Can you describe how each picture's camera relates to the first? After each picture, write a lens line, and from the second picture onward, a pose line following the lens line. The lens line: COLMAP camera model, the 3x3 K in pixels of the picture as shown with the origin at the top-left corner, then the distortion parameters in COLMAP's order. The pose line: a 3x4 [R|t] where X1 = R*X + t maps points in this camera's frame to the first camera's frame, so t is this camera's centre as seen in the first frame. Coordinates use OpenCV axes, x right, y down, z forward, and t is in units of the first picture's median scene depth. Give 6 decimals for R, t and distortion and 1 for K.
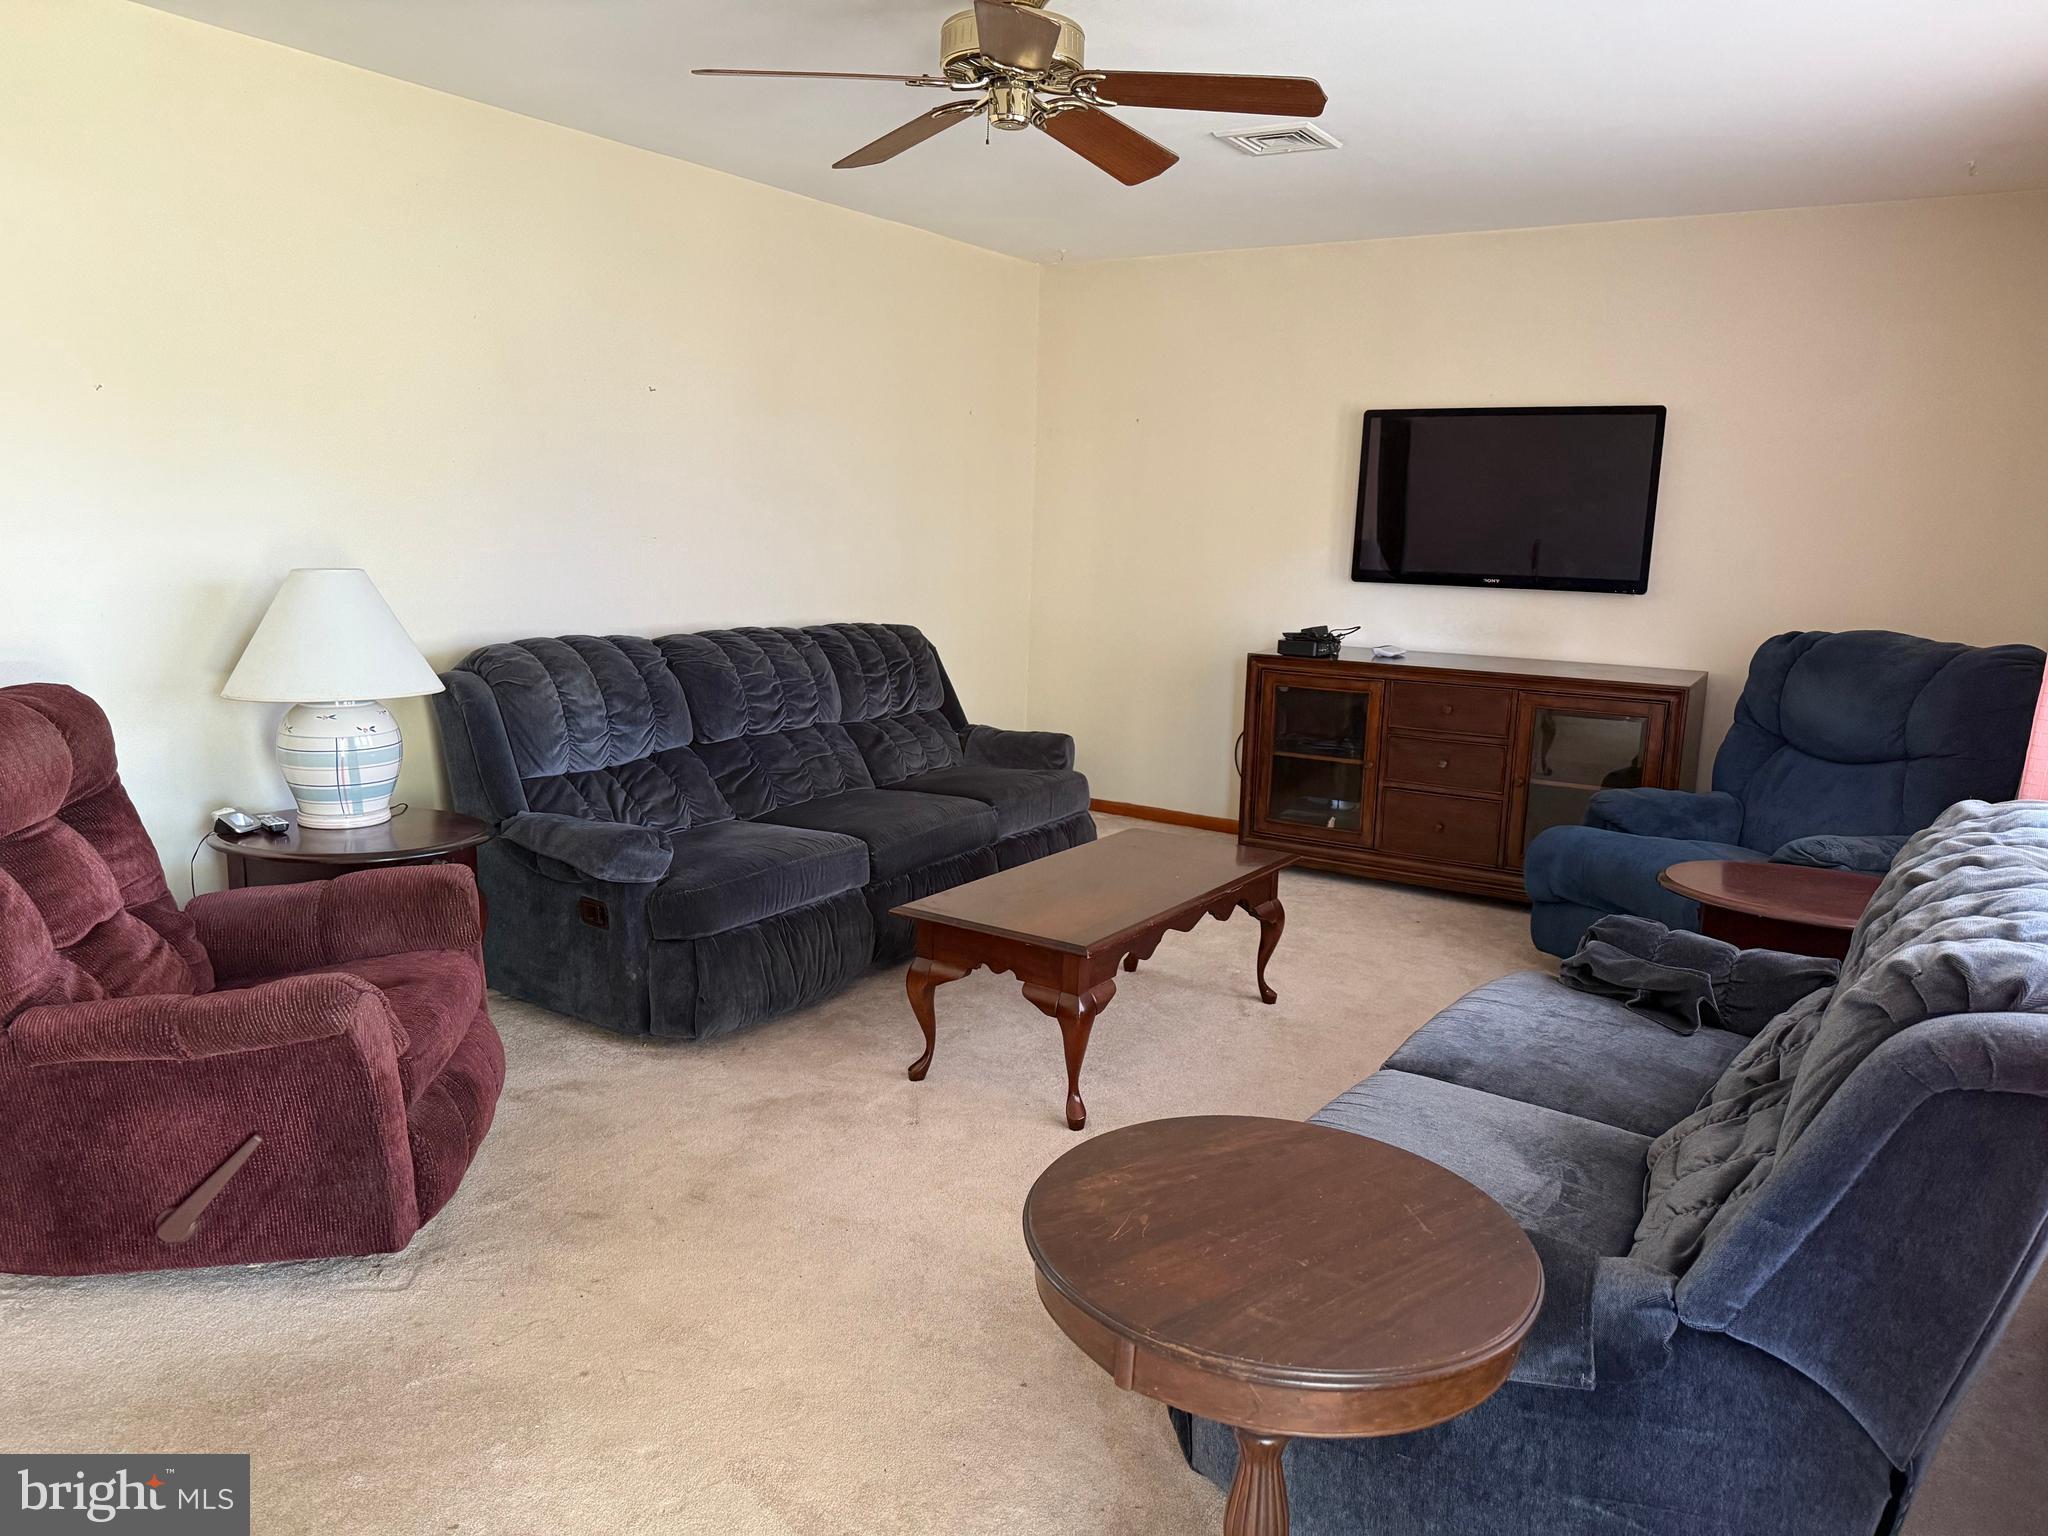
lens RADIAL K [[1450.8, 0, 1033.3], [0, 1450.8, 769.3], [0, 0, 1]] dist [0.034025, -0.047361]
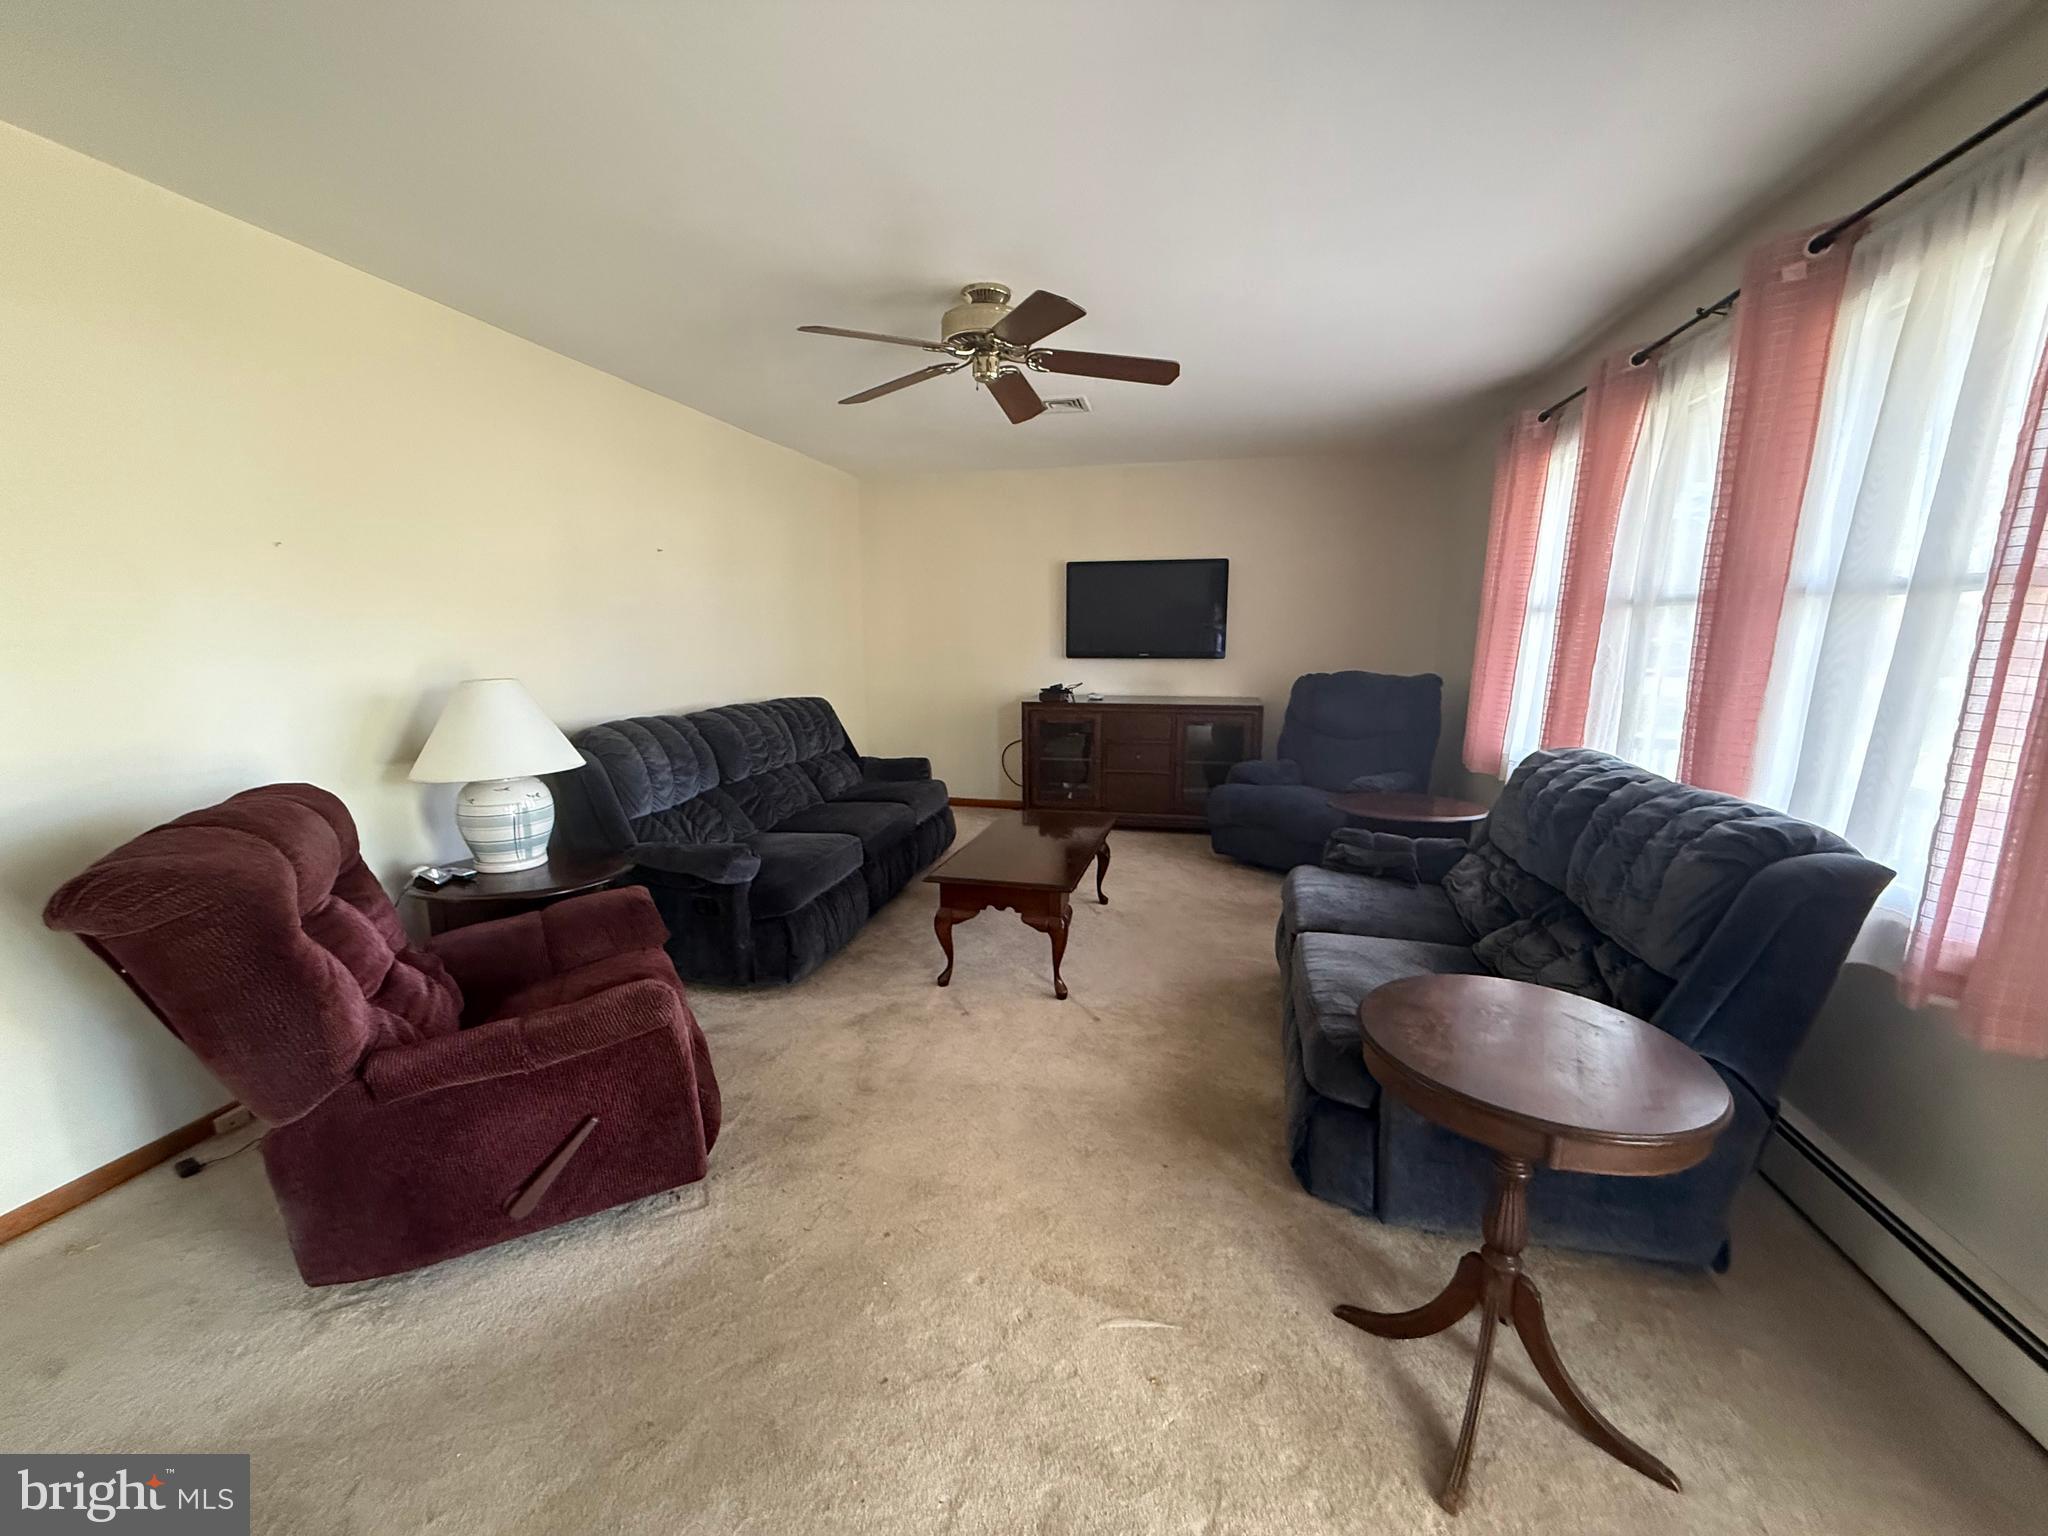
lens RADIAL K [[826.2, 0, 1023.2], [0, 826.2, 754.4], [0, 0, 1]] dist [0.000619, 0.000977]
pose [[0.943380, -0.082299, 0.321343, -0.262563], [0.088589, 0.996056, -0.004976, -0.020829], [-0.319666, 0.033162, 0.946950, 0.122829]]
